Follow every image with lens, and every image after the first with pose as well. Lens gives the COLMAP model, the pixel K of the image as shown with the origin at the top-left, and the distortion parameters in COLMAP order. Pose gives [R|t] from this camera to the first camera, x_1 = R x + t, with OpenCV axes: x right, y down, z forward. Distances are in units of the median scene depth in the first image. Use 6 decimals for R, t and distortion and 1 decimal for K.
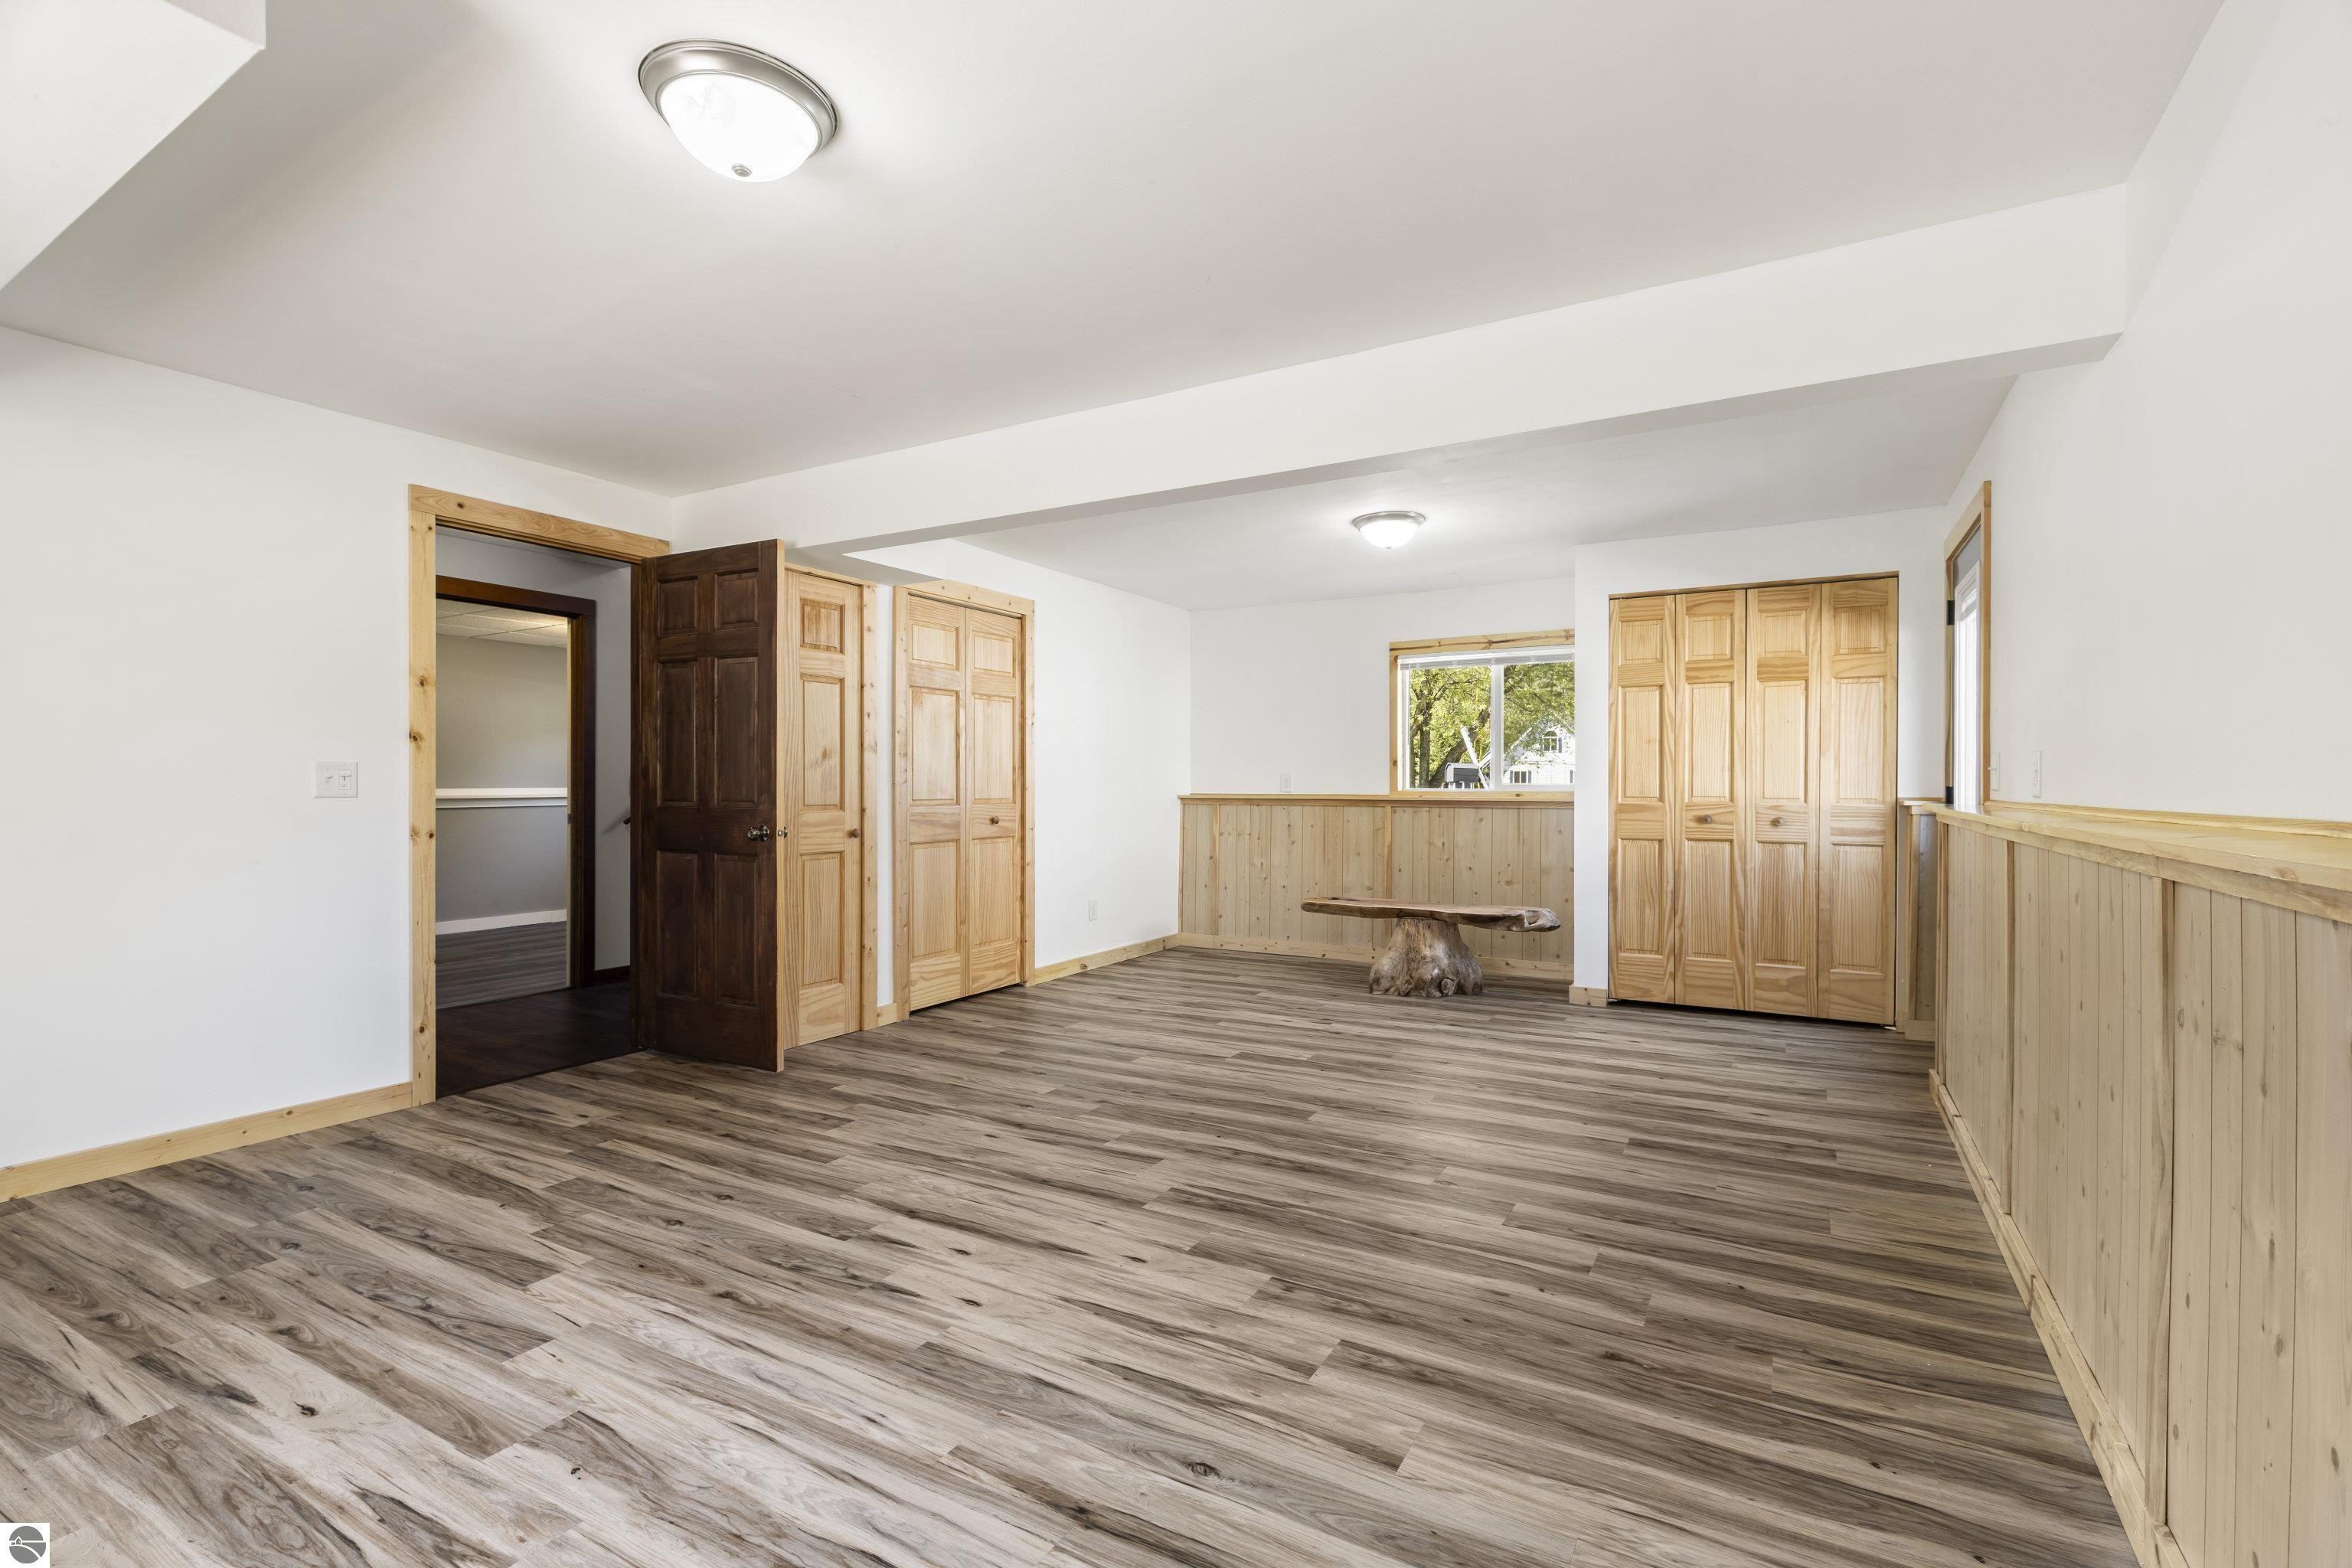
lens RADIAL K [[1058.8, 0, 1183.4], [0, 1058.8, 787.9], [0, 0, 1]] dist [0.000122, -0.000115]
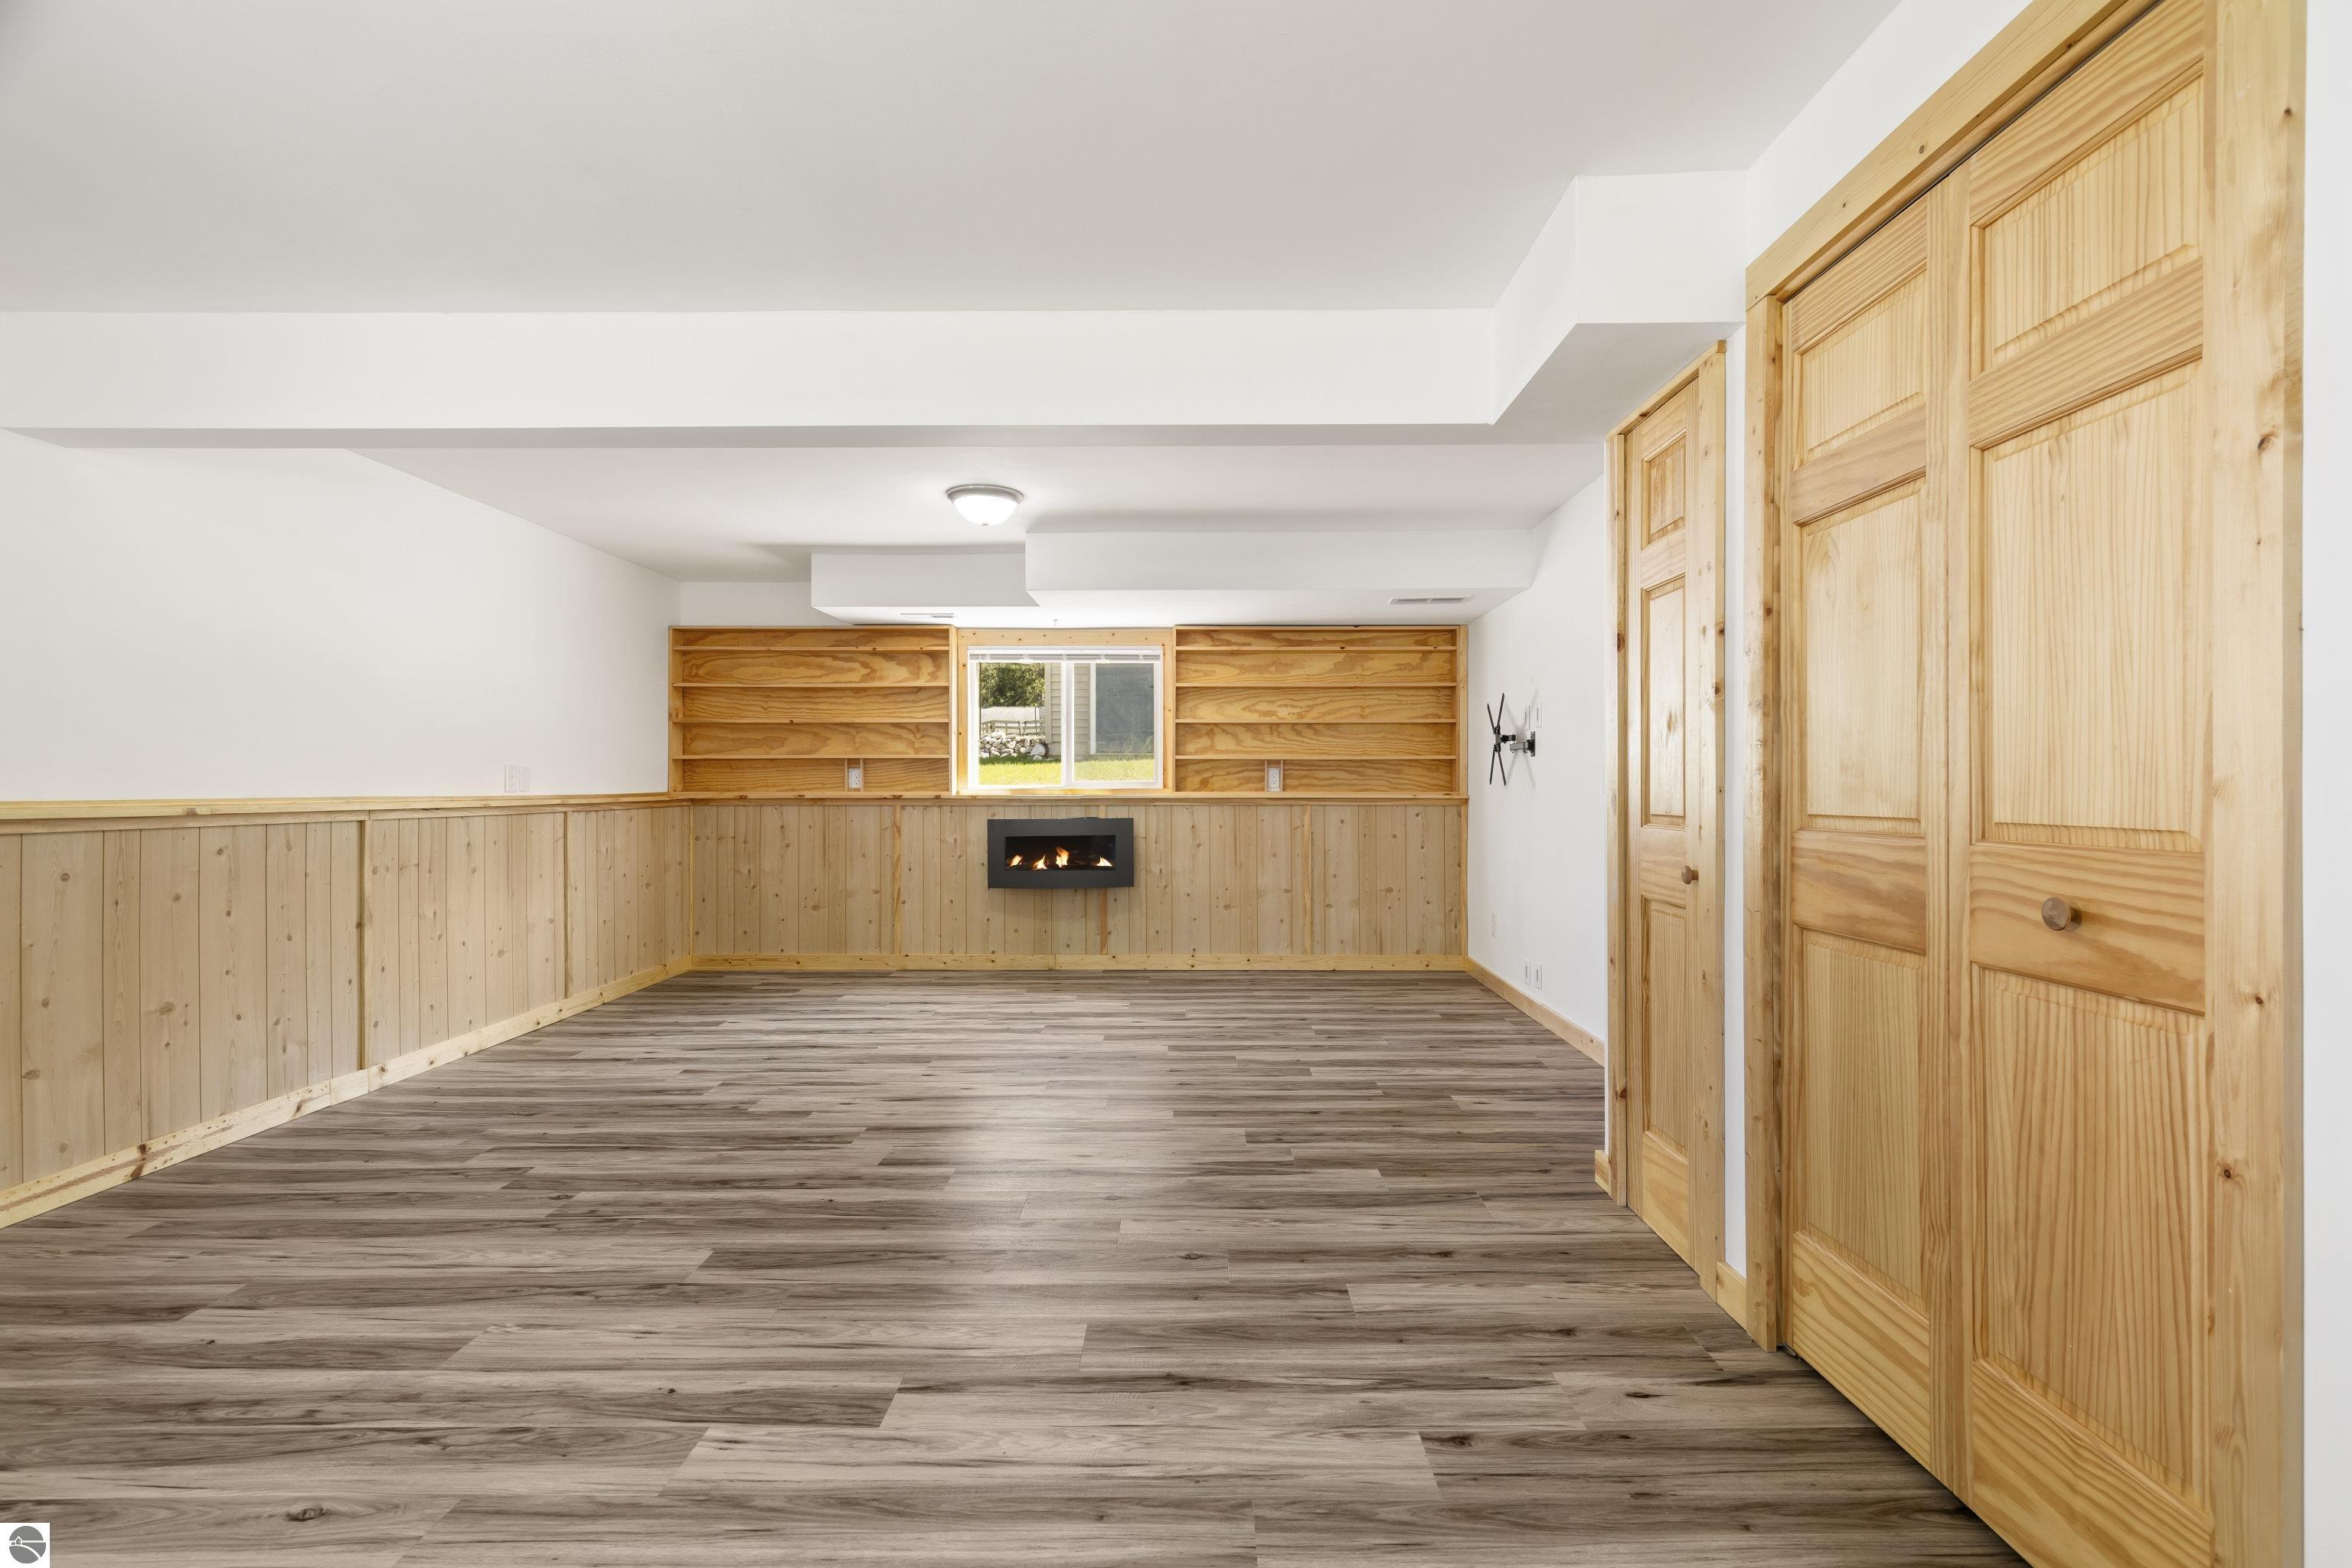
lens RADIAL K [[1058.8, 0, 1193.8], [0, 1058.8, 789.0], [0, 0, 1]] dist [0.000122, -0.000115]
pose [[-0.867012, 0.001800, -0.498284, 0.205628], [0.000228, 0.999995, 0.003215, 0.000821], [0.498287, 0.002674, -0.867008, 1.906398]]
